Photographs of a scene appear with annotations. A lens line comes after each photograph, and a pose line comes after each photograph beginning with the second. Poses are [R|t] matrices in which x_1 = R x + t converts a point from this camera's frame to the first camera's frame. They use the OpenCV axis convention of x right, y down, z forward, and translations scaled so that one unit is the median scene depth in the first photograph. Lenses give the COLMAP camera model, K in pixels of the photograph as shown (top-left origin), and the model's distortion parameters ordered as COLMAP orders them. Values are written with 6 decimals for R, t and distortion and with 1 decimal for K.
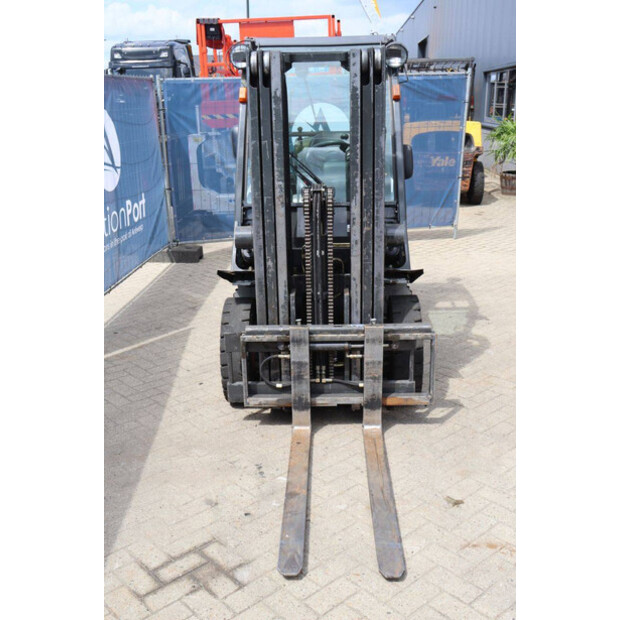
lens RADIAL K [[702.2, 0, 309.4], [0, 702.2, 308.9], [0, 0, 1]] dist [-0.026038, 0.000000]
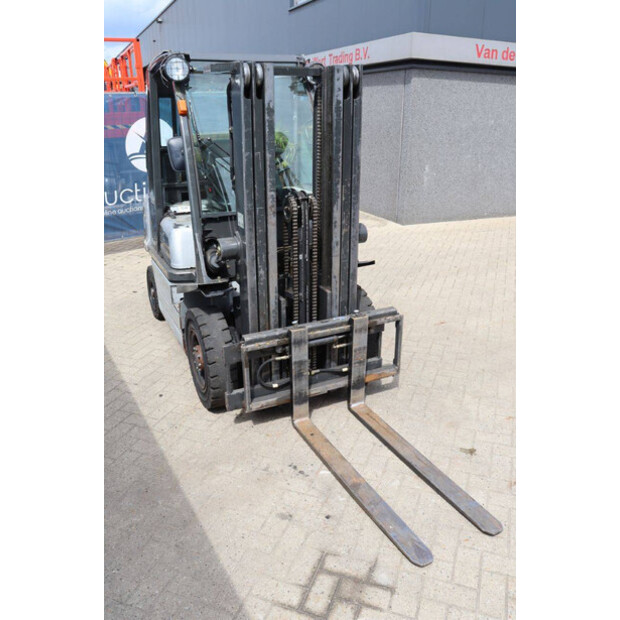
lens RADIAL K [[539.2, 0, 310.7], [0, 539.2, 309.4], [0, 0, 1]] dist [-0.123006, 0.060083]
pose [[0.885553, -0.151224, 0.439235, -0.347383], [0.124036, 0.988174, 0.090146, -0.073236], [-0.447673, -0.025348, 0.893838, 0.265611]]
